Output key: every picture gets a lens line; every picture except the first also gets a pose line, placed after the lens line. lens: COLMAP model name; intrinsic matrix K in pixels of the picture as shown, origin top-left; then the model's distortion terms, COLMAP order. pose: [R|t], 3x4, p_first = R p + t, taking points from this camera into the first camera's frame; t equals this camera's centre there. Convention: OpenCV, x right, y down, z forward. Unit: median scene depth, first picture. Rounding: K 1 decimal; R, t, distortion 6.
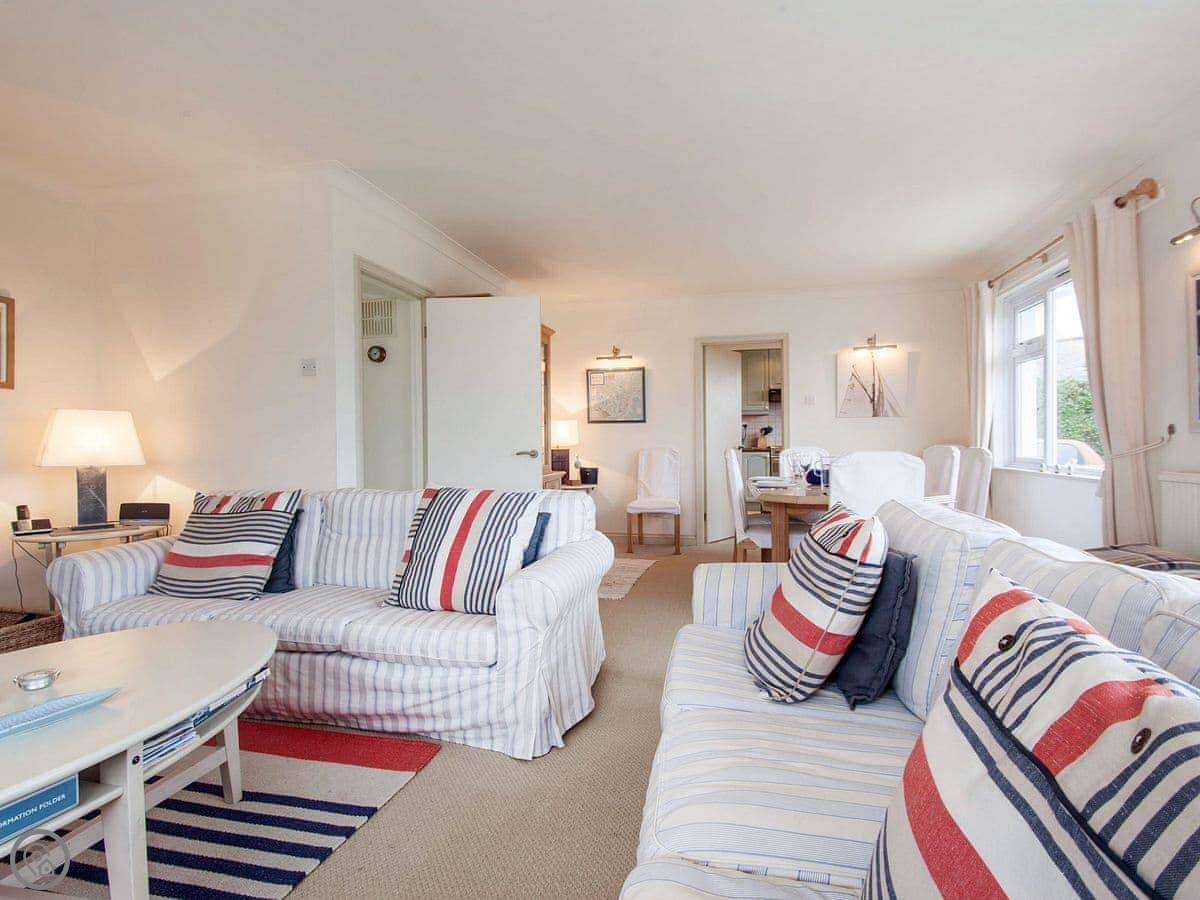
lens RADIAL K [[640.1, 0, 594.7], [0, 640.1, 442.6], [0, 0, 1]] dist [-0.001622, -0.000337]
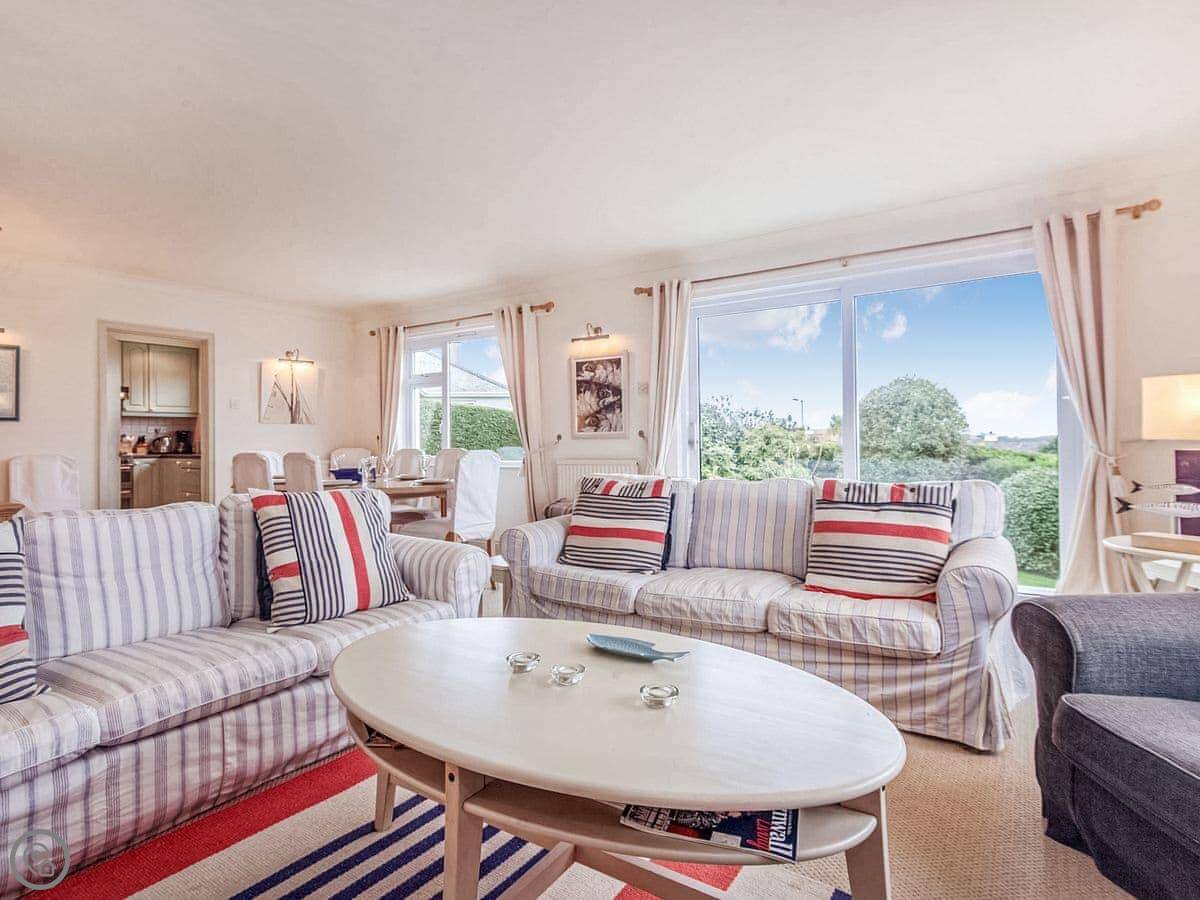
lens RADIAL K [[640.1, 0, 594.7], [0, 640.1, 442.6], [0, 0, 1]] dist [-0.001622, -0.000337]
pose [[0.367958, 0.005239, 0.929827, -0.433463], [0.008621, 0.999922, -0.009045, 0.007220], [-0.929802, 0.011345, 0.367885, 0.128463]]
